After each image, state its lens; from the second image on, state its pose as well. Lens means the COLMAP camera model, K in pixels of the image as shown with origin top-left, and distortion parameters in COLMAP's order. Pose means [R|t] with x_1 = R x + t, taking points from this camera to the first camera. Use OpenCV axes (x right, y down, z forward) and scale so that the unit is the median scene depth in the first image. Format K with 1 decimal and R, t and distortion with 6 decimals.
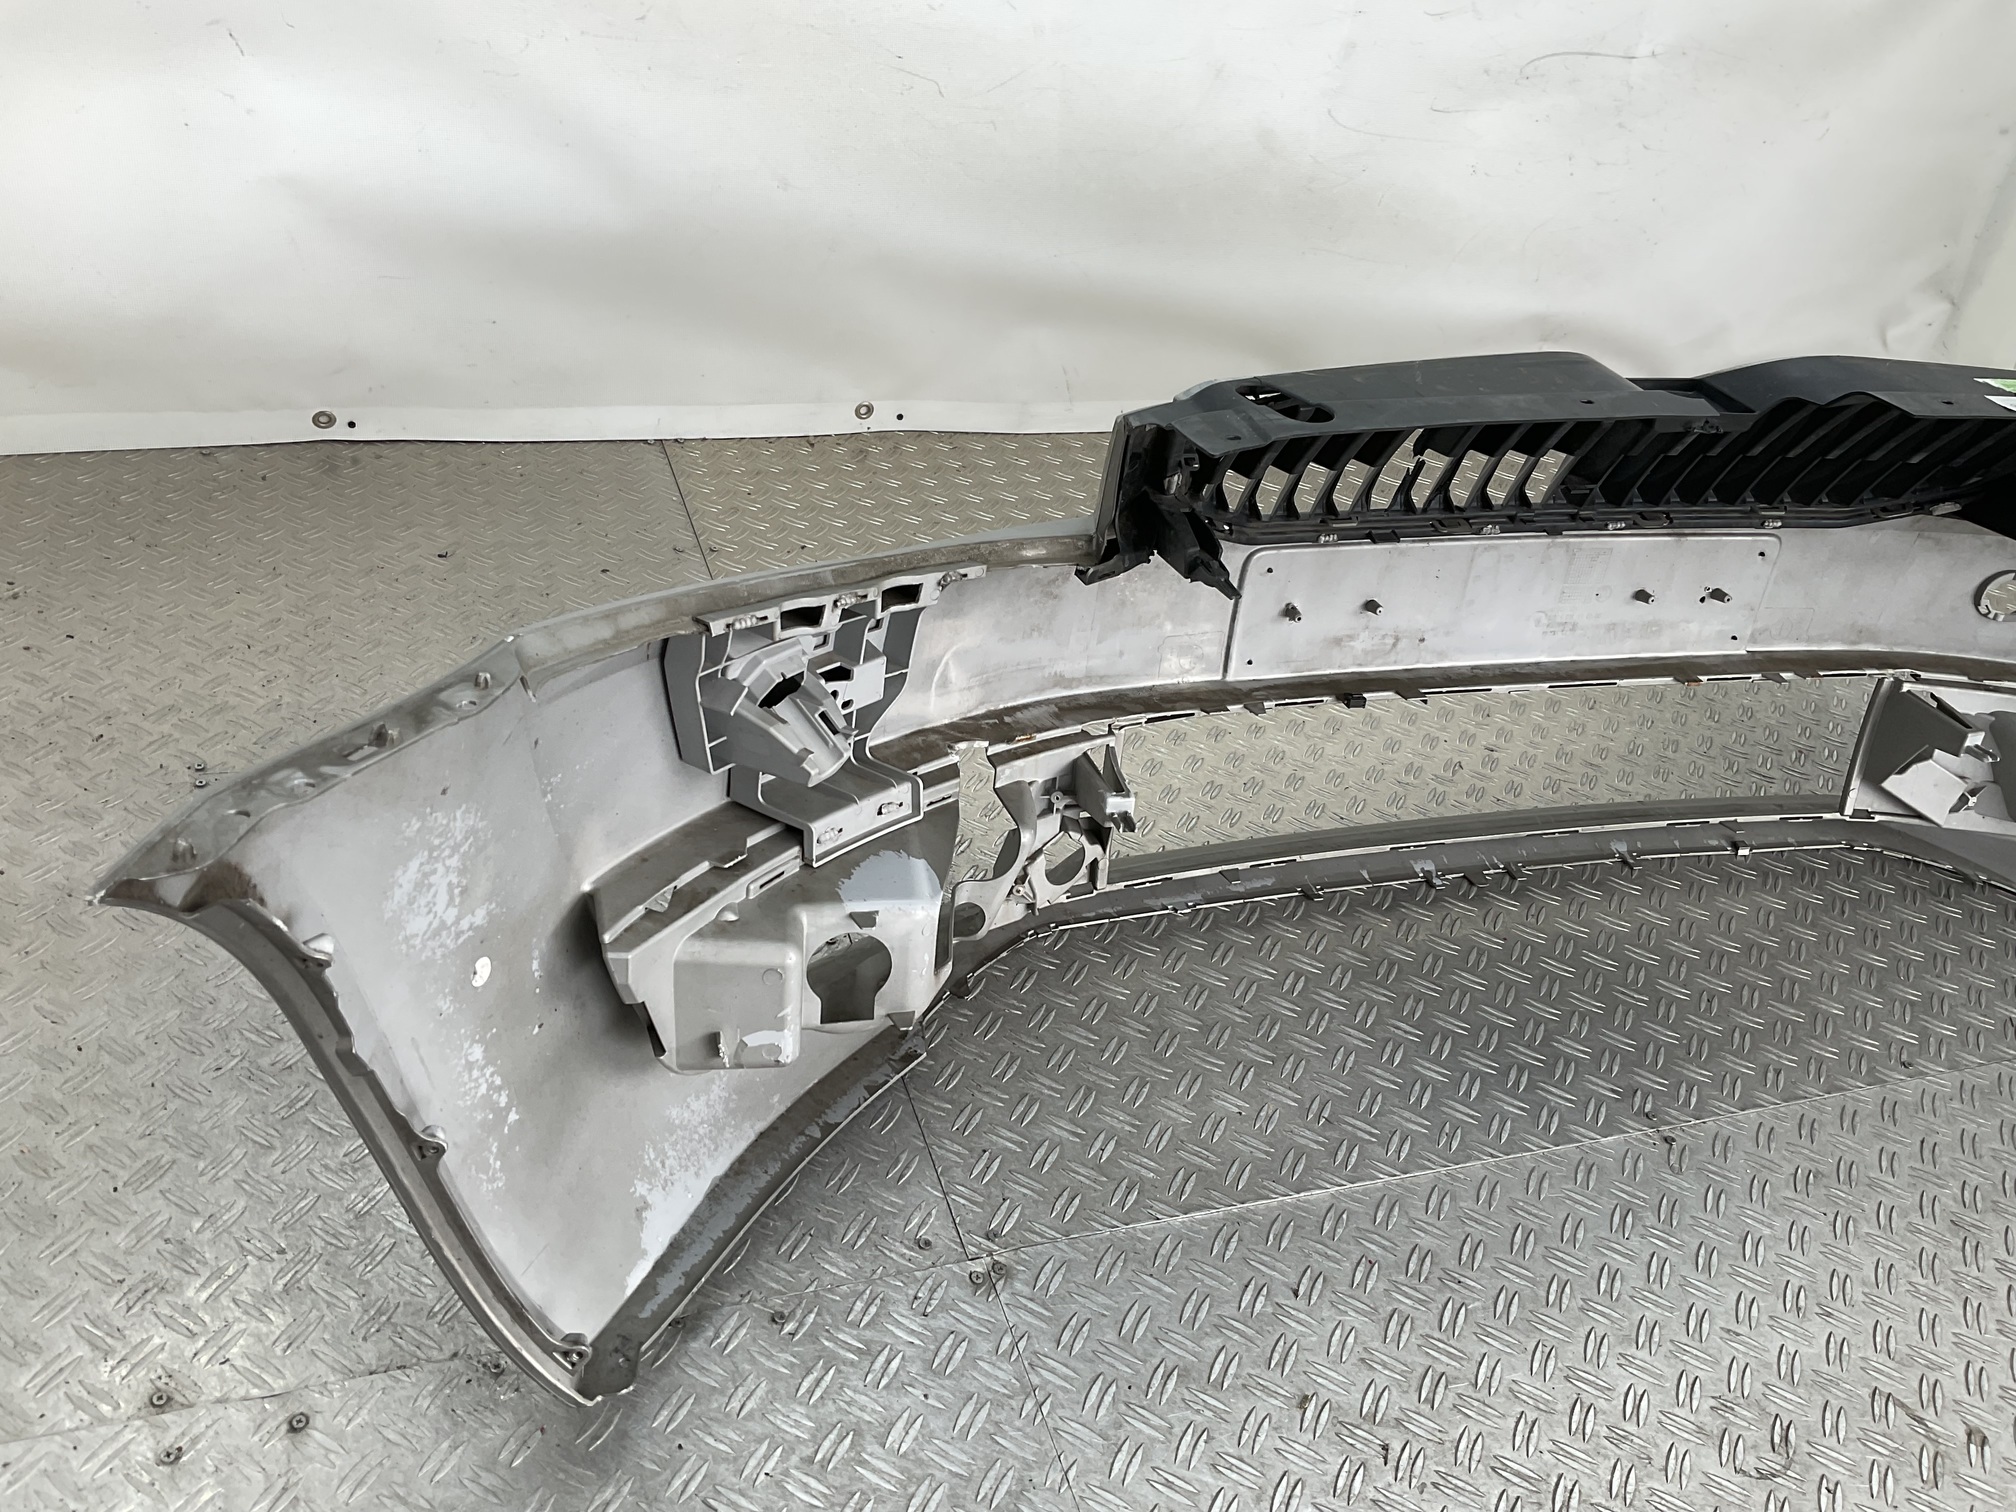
lens RADIAL K [[1671.8, 0, 1004.0], [0, 1671.8, 768.5], [0, 0, 1]] dist [0.073235, -0.146471]
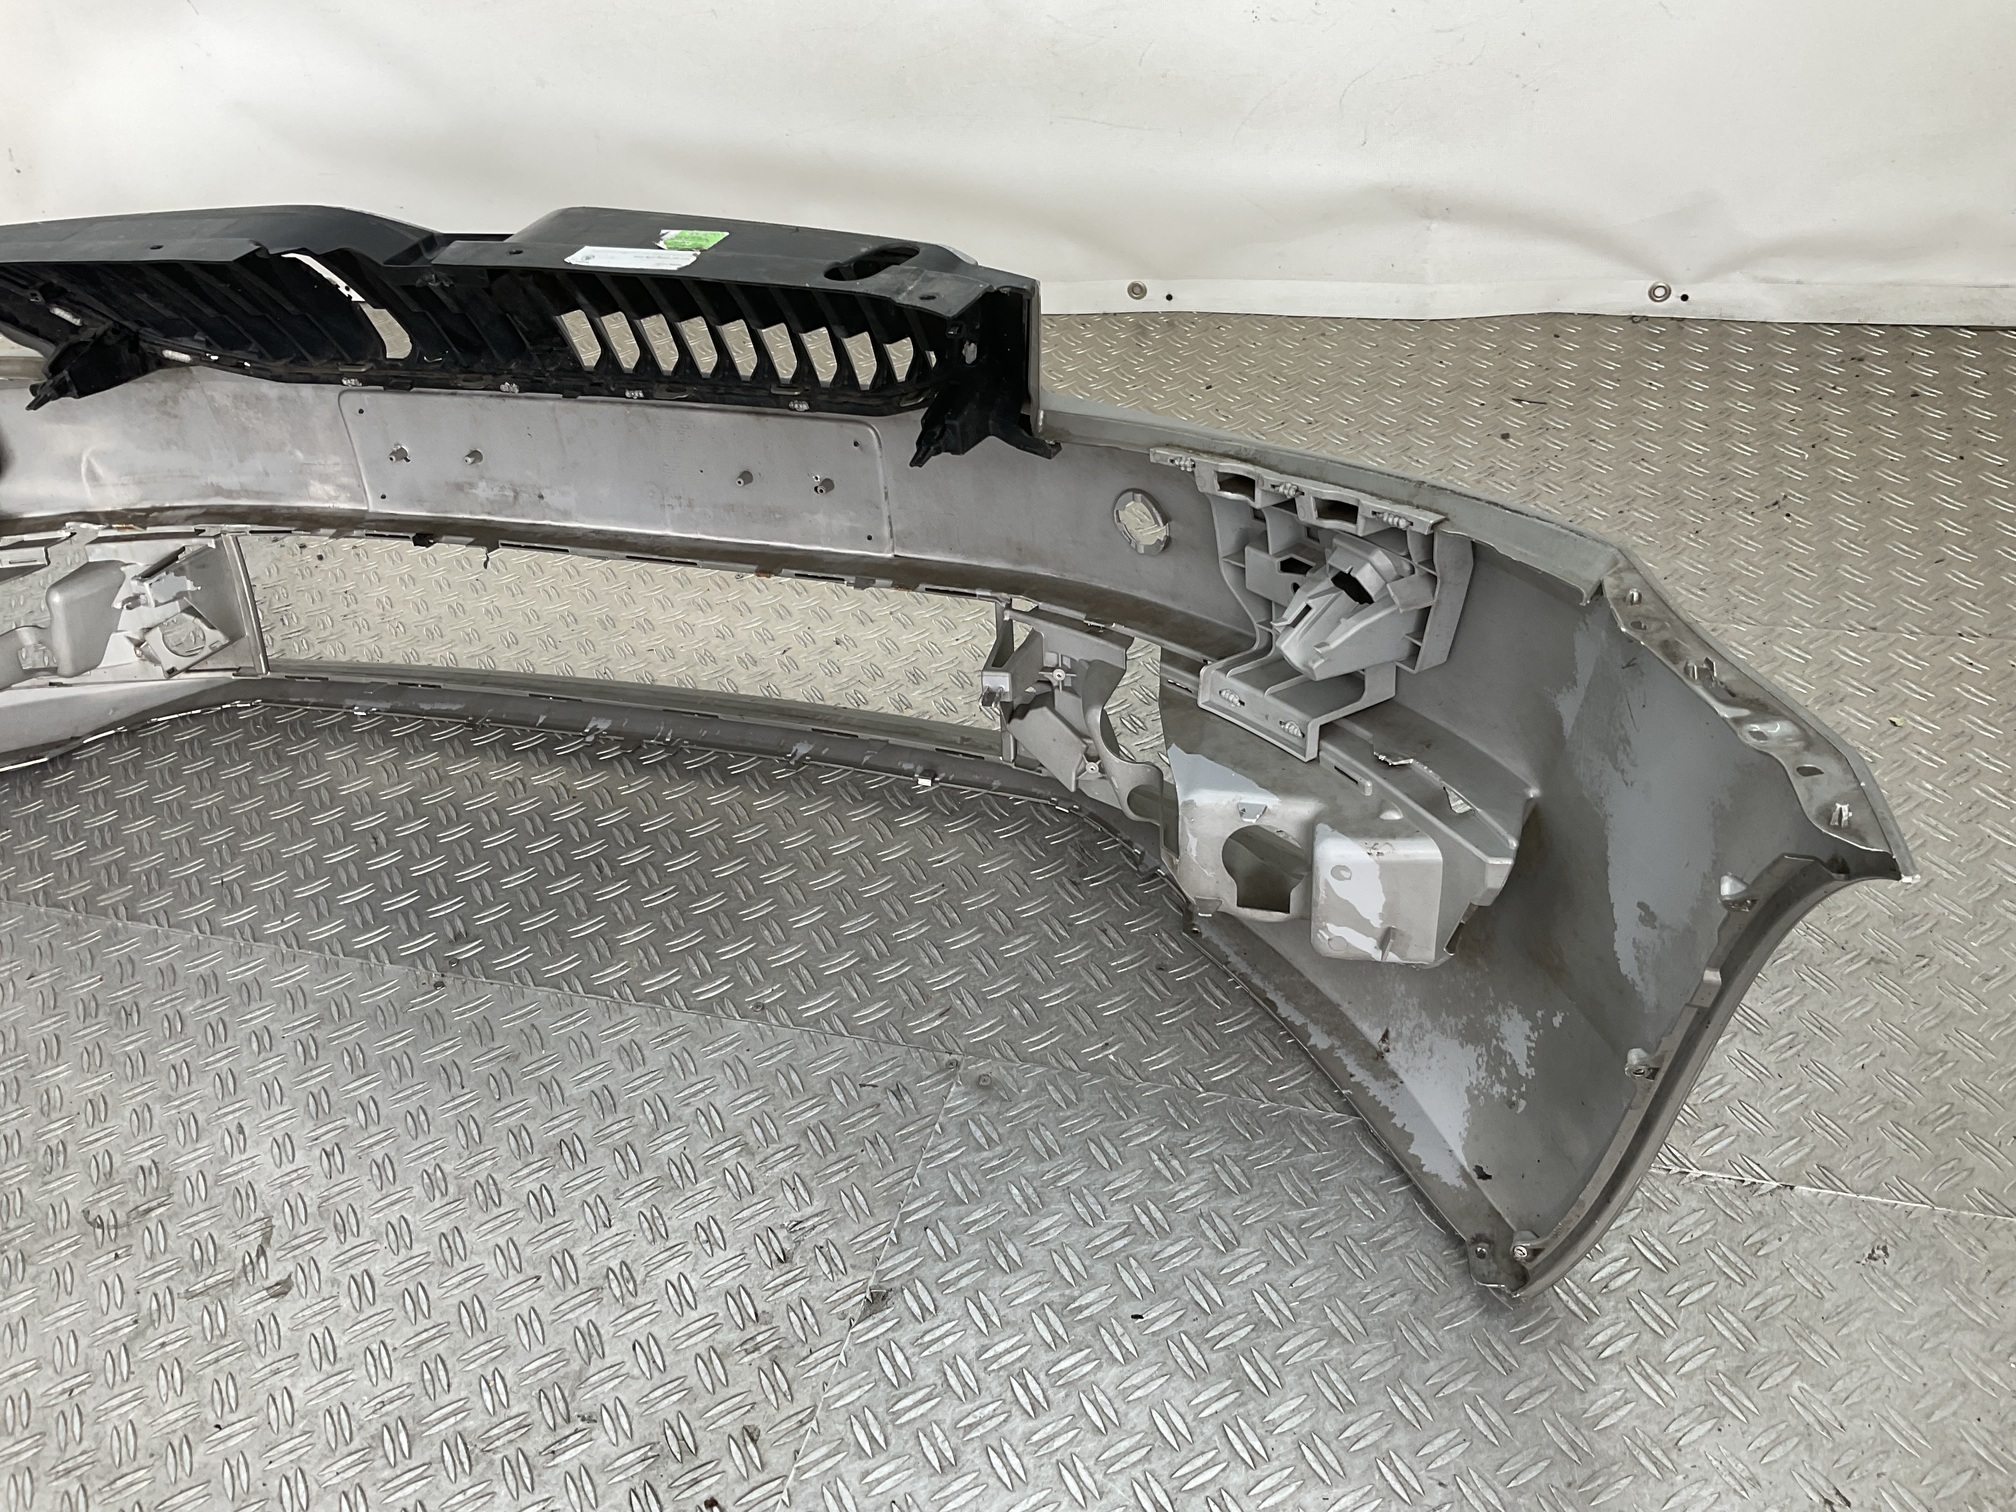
lens RADIAL K [[1671.8, 0, 1003.3], [0, 1671.8, 768.1], [0, 0, 1]] dist [0.073235, -0.146471]
pose [[0.775076, 0.192607, -0.601797, 1.204995], [-0.152451, 0.981276, 0.117713, -0.082692], [0.613201, 0.000508, 0.789927, 0.372804]]
